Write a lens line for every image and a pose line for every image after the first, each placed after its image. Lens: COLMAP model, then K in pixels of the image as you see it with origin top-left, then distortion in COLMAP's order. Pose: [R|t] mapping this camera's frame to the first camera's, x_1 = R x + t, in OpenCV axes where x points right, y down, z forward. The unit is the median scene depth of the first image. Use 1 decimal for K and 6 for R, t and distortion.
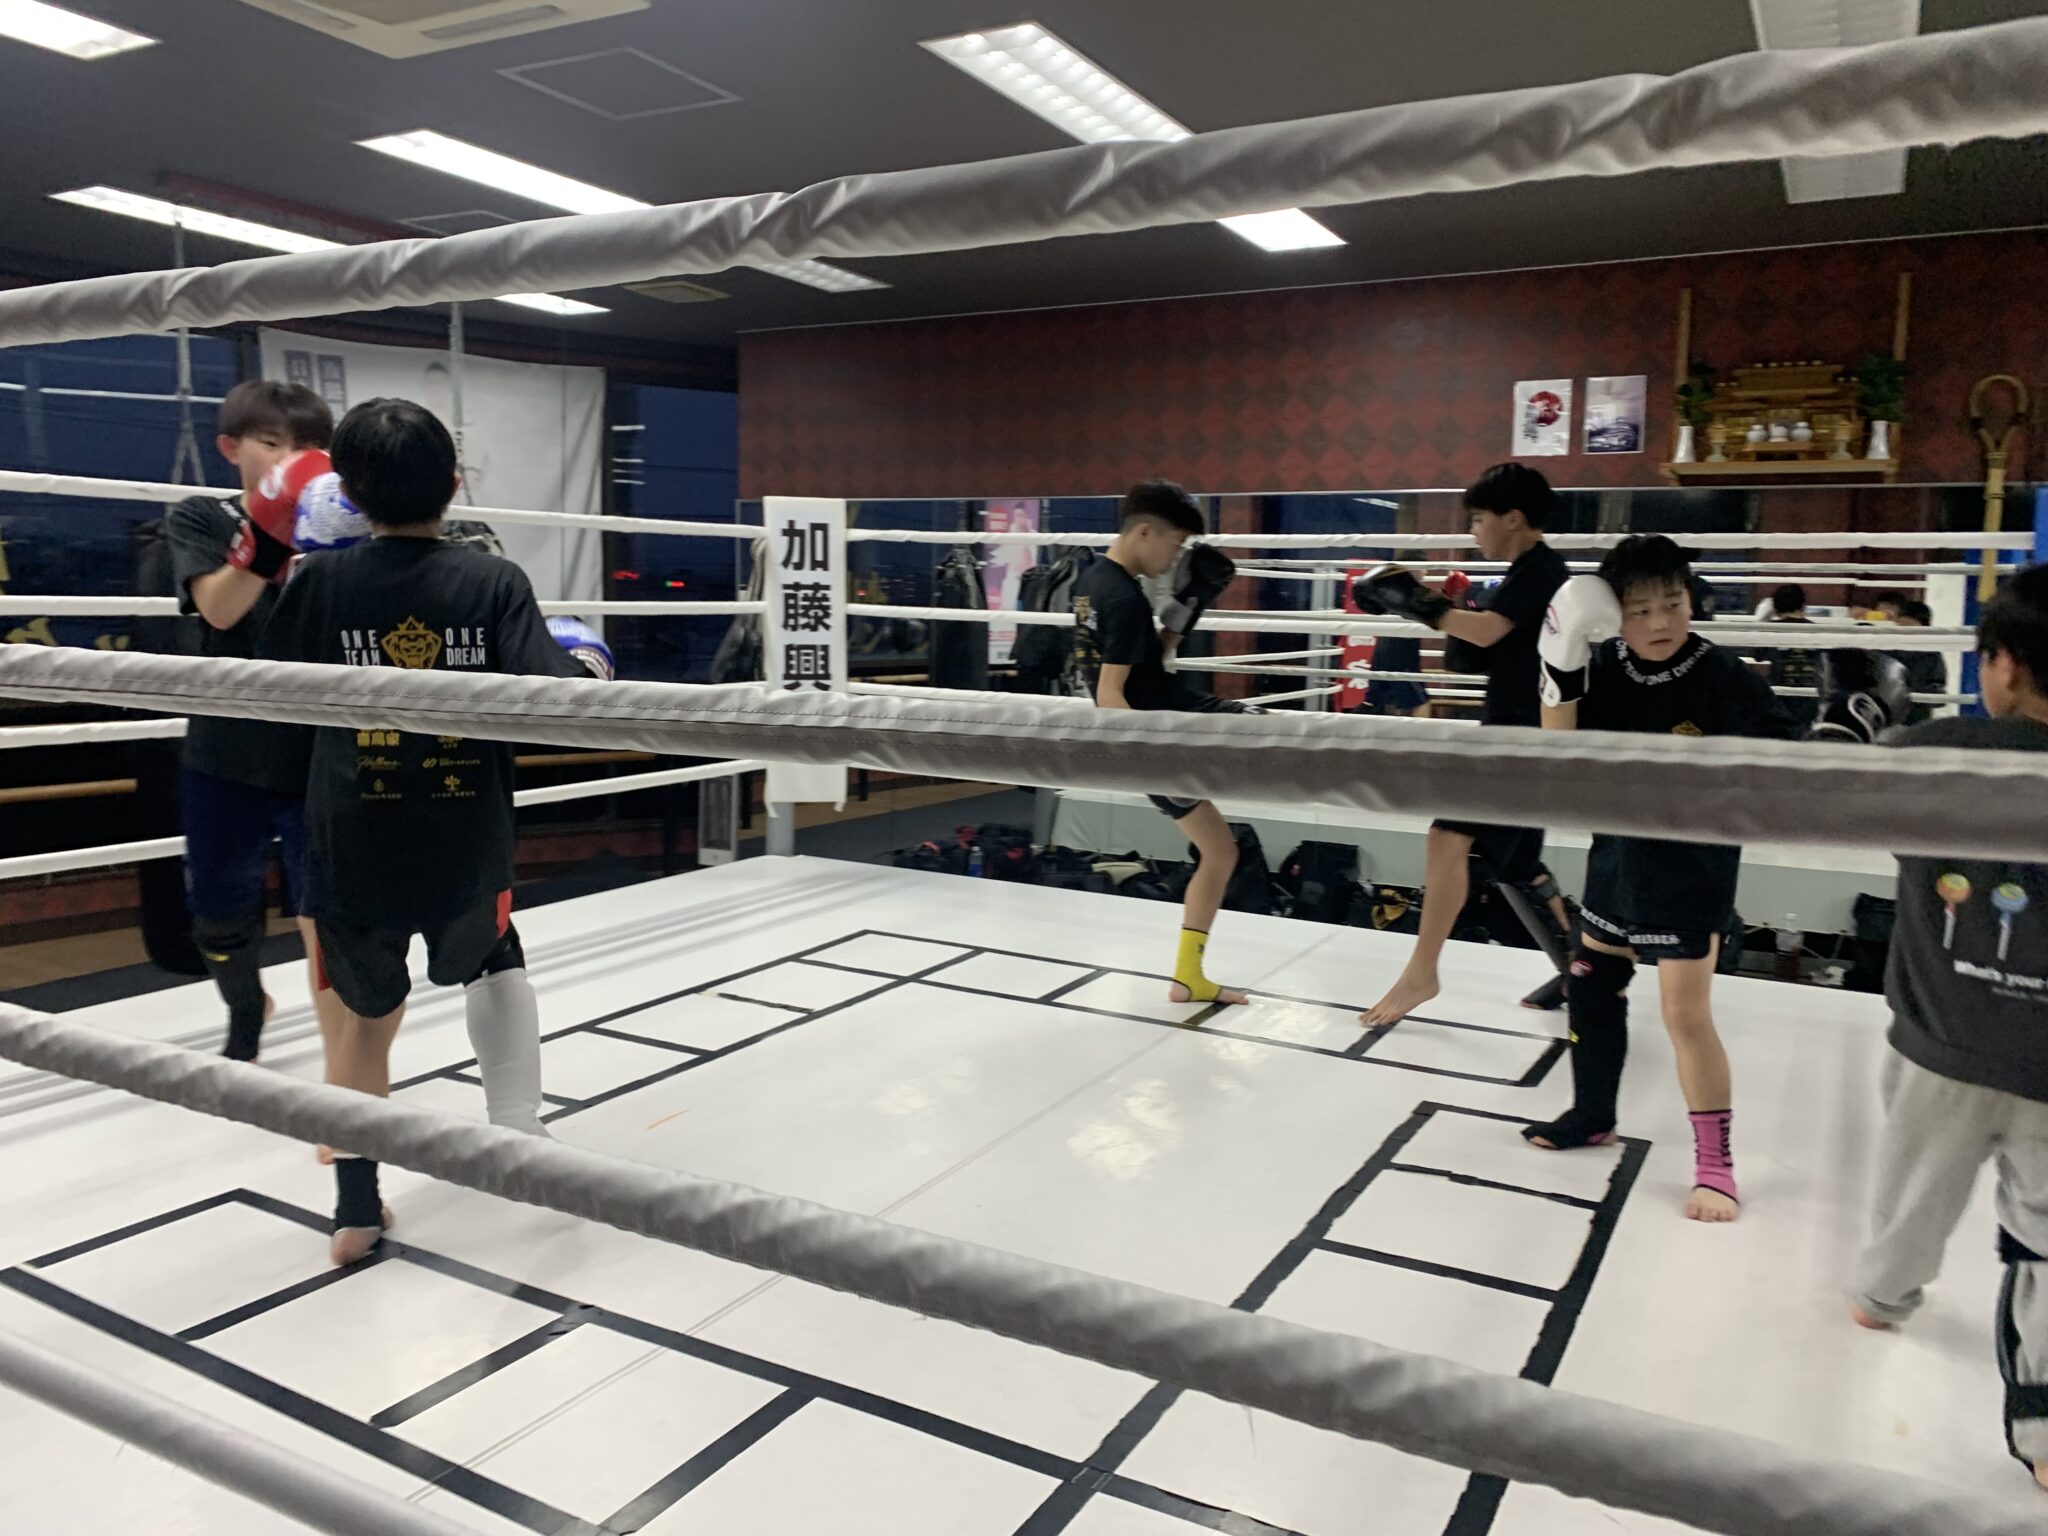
lens RADIAL K [[1548.8, 0, 1003.7], [0, 1548.8, 769.5], [0, 0, 1]] dist [0.048256, -0.045444]
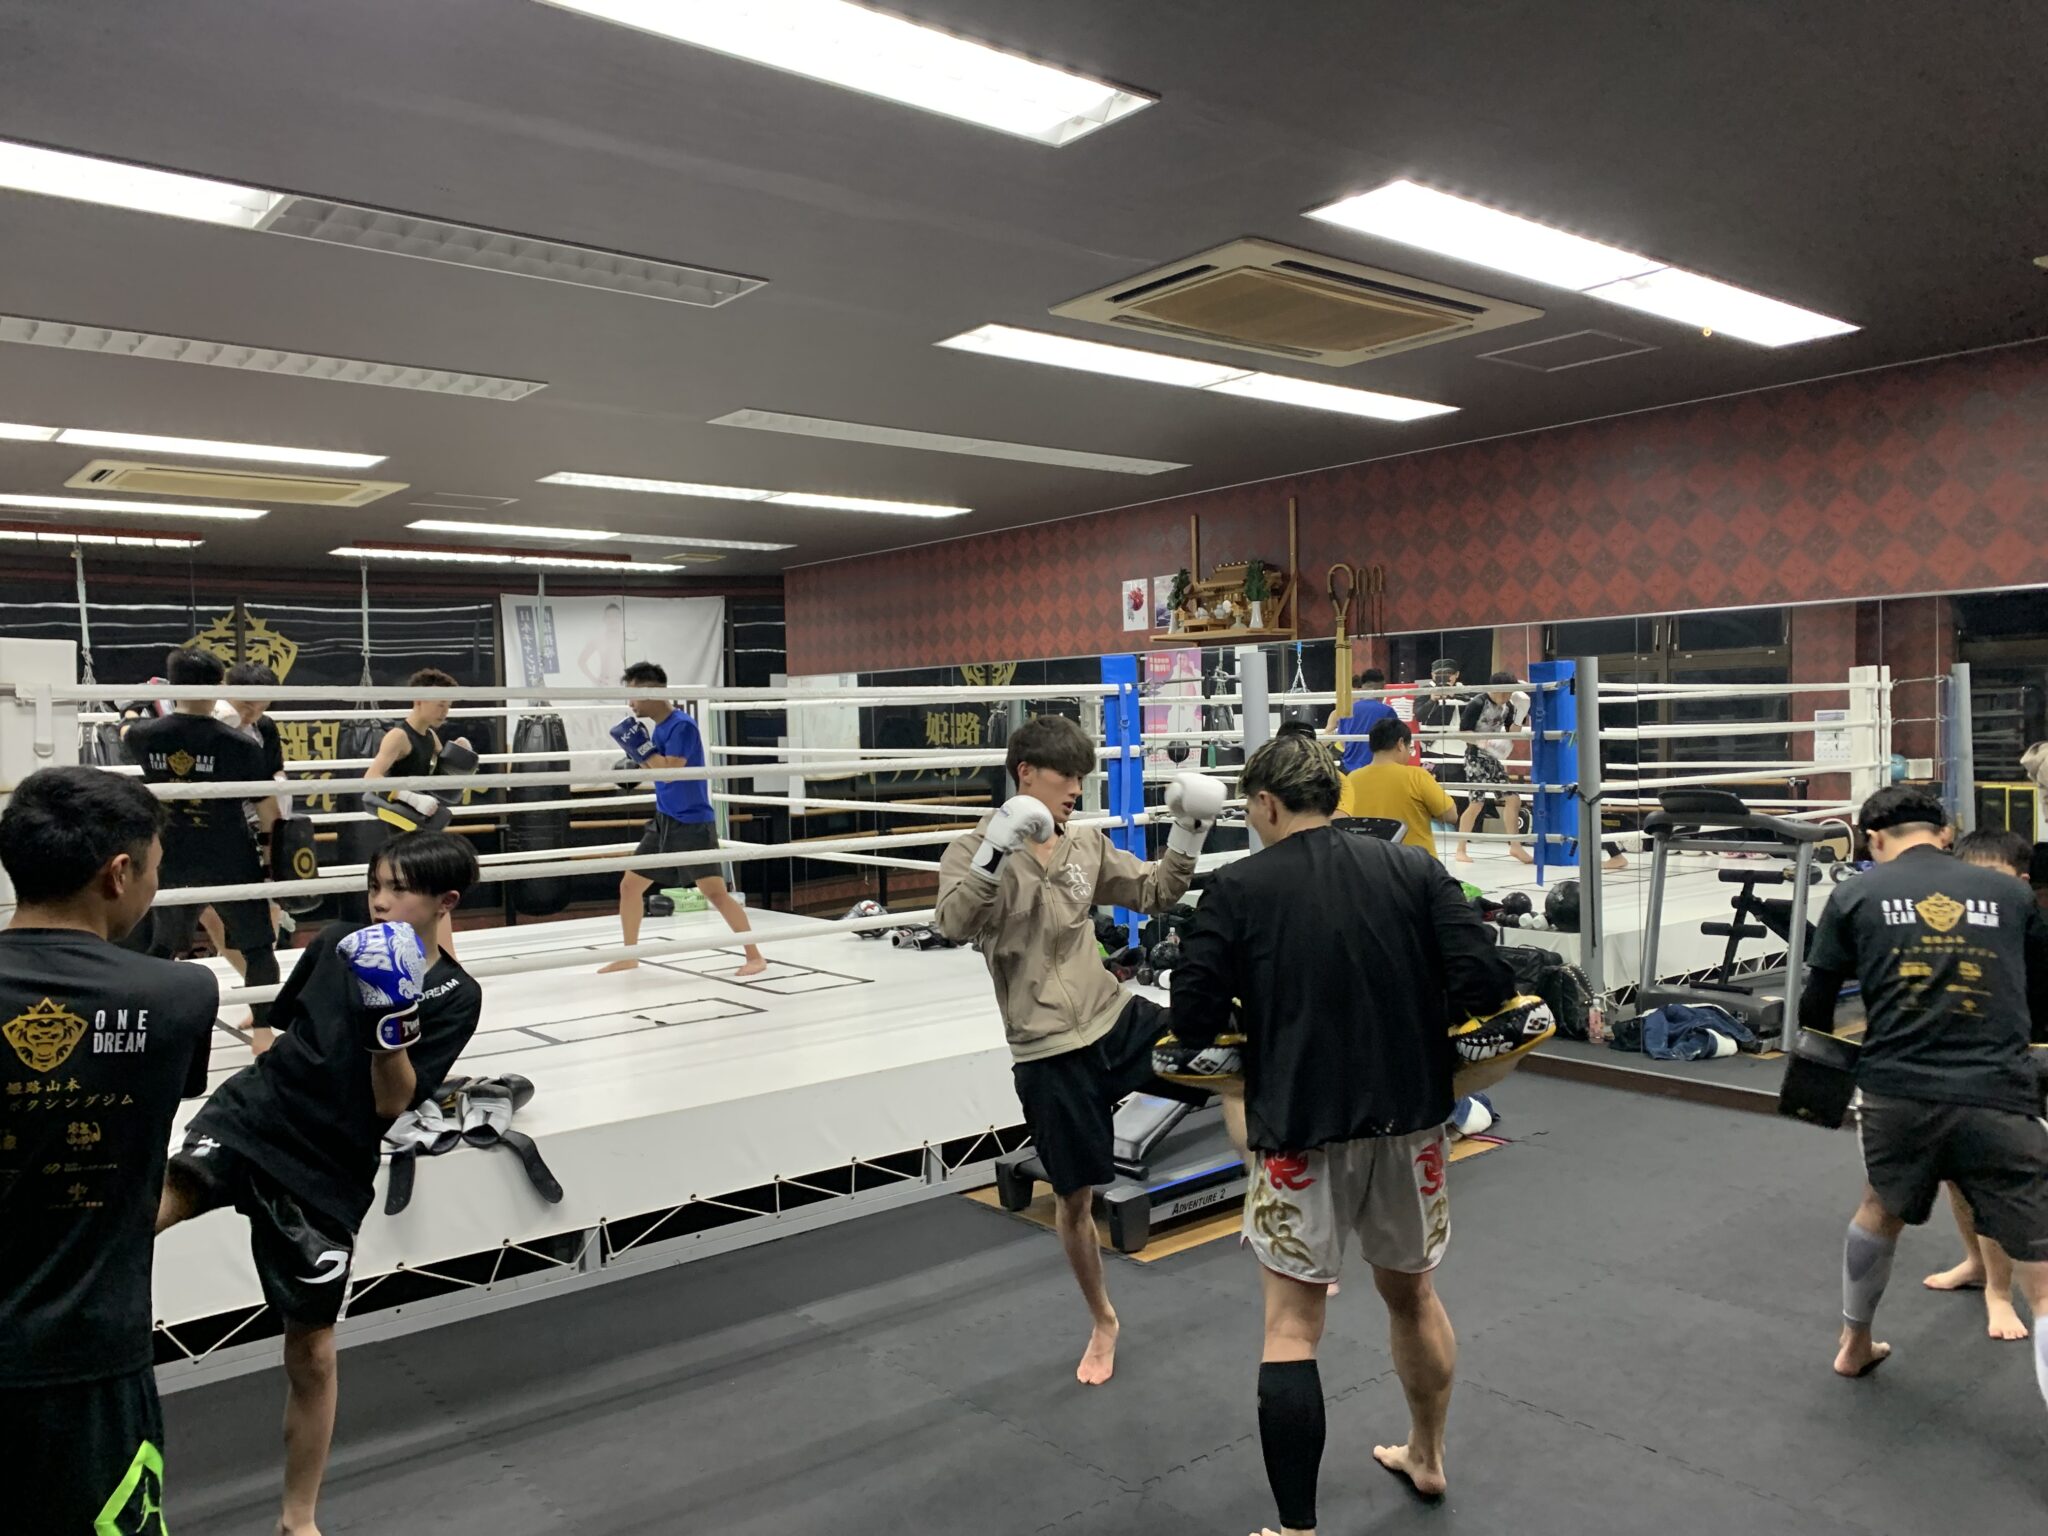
lens RADIAL K [[1548.8, 0, 998.0], [0, 1548.8, 767.6], [0, 0, 1]] dist [0.048256, -0.045444]
pose [[0.921028, -0.031693, -0.388205, 0.833882], [-0.000331, 0.996620, -0.082147, 0.051006], [0.389497, 0.075788, 0.917904, -0.400762]]
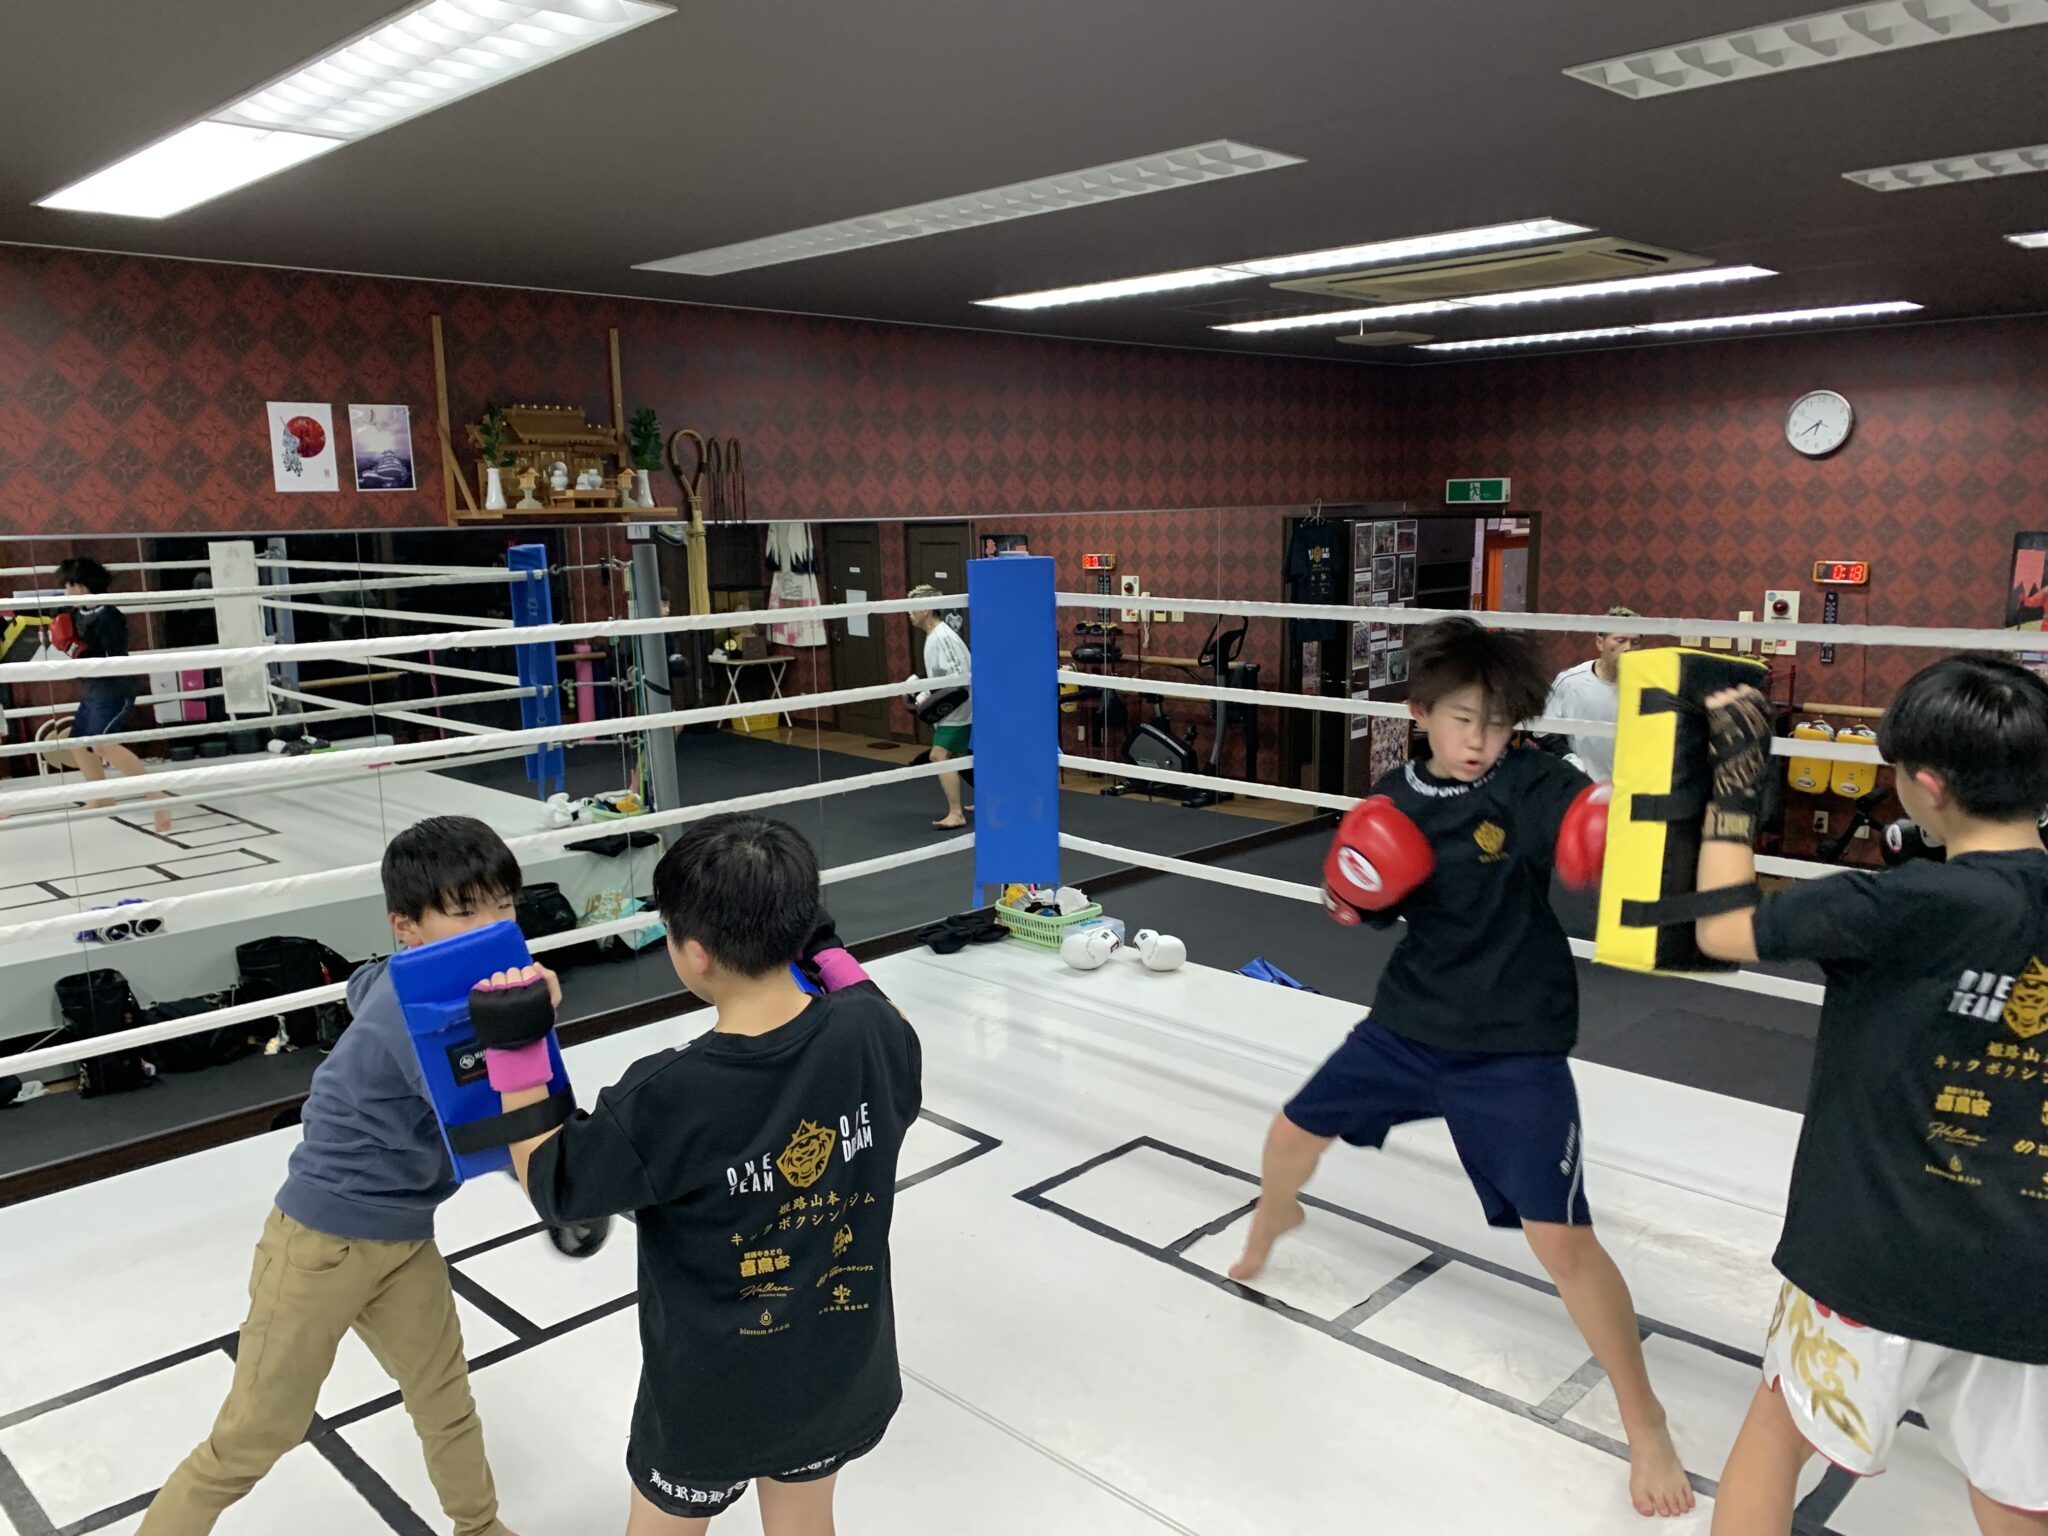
lens RADIAL K [[1548.8, 0, 1019.4], [0, 1548.8, 789.7], [0, 0, 1]] dist [0.048256, -0.045444]
pose [[0.279150, -0.200568, 0.939067, -0.410153], [0.134217, 0.976493, 0.168663, -0.143416], [-0.950821, 0.078957, 0.299508, 0.414818]]
